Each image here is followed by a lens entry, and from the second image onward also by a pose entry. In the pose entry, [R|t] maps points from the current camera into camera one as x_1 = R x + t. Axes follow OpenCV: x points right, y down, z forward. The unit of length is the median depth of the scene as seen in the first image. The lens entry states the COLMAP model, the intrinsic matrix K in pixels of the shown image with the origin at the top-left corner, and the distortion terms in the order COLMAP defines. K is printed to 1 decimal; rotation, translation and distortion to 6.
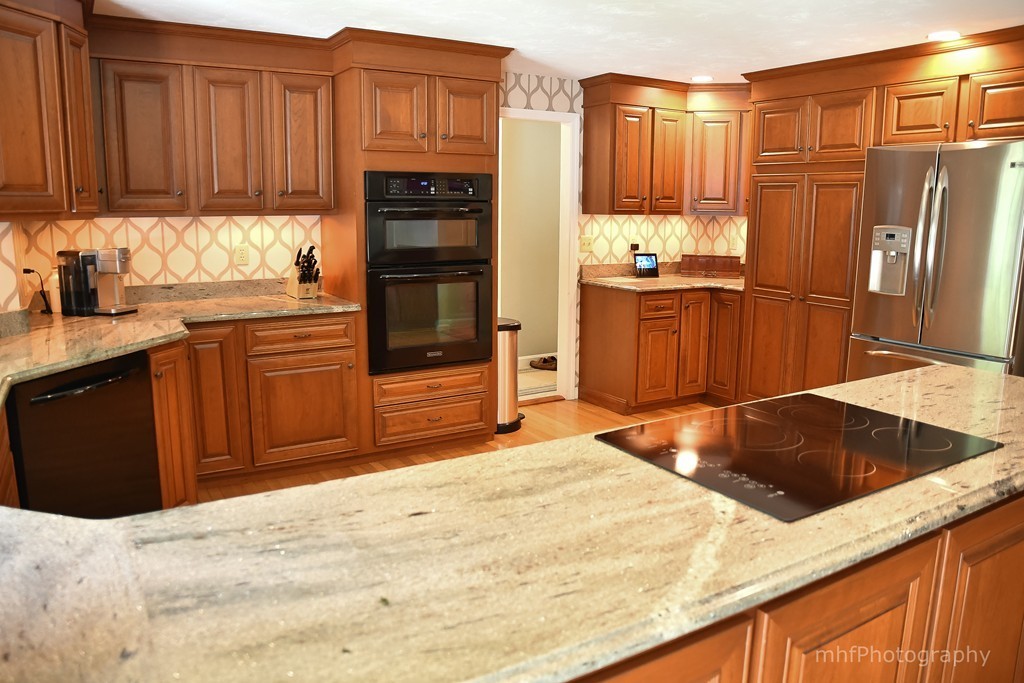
lens RADIAL K [[722.4, 0, 508.6], [0, 722.4, 341.8], [0, 0, 1]] dist [-0.108900, 0.030236]
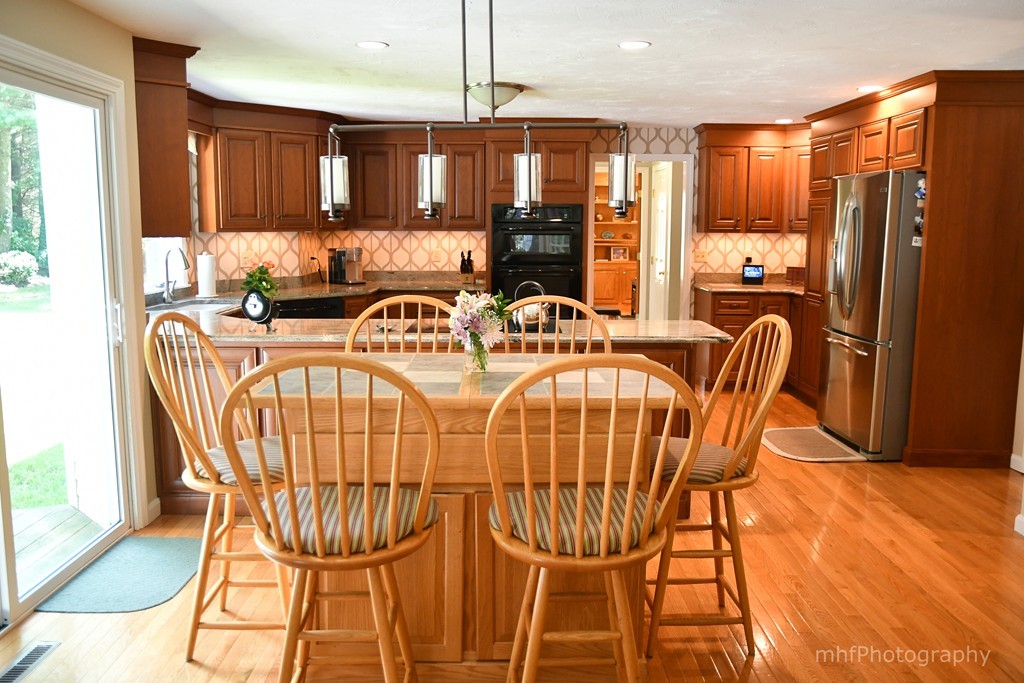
lens RADIAL K [[819.6, 0, 507.7], [0, 819.6, 336.8], [0, 0, 1]] dist [-0.088535, 0.001133]
pose [[0.855350, 0.066386, -0.513779, 0.714807], [-0.093456, 0.995258, -0.026989, 0.094808], [0.509551, 0.071100, 0.857498, -0.485476]]
